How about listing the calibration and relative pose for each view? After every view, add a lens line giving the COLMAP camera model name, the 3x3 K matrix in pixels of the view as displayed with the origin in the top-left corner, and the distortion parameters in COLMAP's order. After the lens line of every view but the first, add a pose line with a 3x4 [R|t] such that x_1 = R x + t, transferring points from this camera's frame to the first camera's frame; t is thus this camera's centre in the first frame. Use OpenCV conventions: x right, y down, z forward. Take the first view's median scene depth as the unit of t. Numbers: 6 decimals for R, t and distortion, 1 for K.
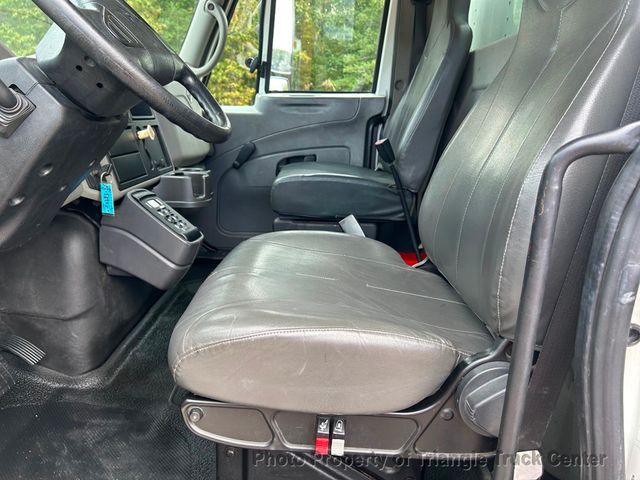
lens RADIAL K [[487.9, 0, 324.8], [0, 487.9, 246.1], [0, 0, 1]] dist [0.055672, -0.071244]
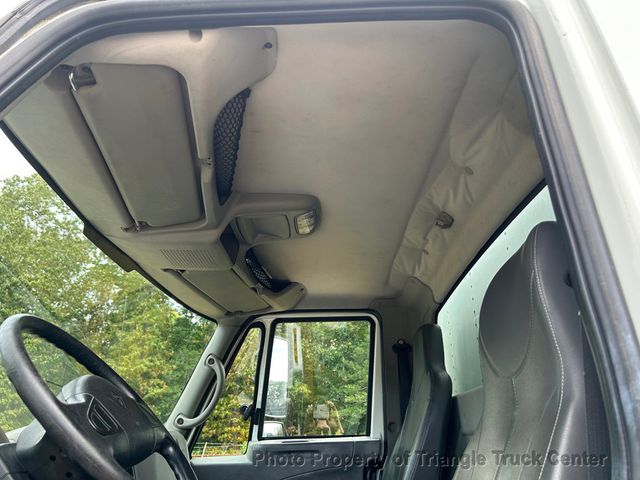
lens RADIAL K [[489.1, 0, 330.2], [0, 489.1, 238.0], [0, 0, 1]] dist [0.063943, -0.081172]
pose [[0.999023, -0.040390, 0.017946, 0.024257], [0.042907, 0.788892, -0.613032, -0.024566], [0.010603, 0.613203, 0.789854, -0.024637]]
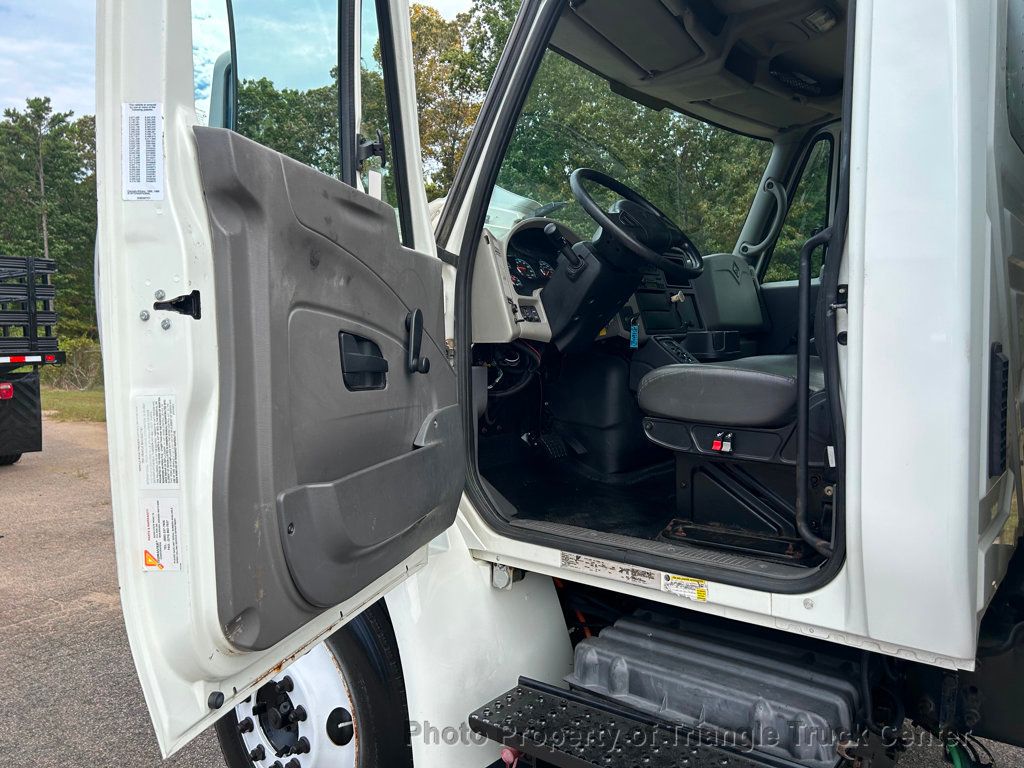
lens RADIAL K [[782.5, 0, 528.3], [0, 782.5, 380.8], [0, 0, 1]] dist [0.063943, -0.081172]
pose [[0.791339, -0.018682, -0.611092, 0.379467], [-0.107820, 0.979602, -0.169570, 0.245835], [0.601795, 0.200076, 0.773184, -0.492787]]
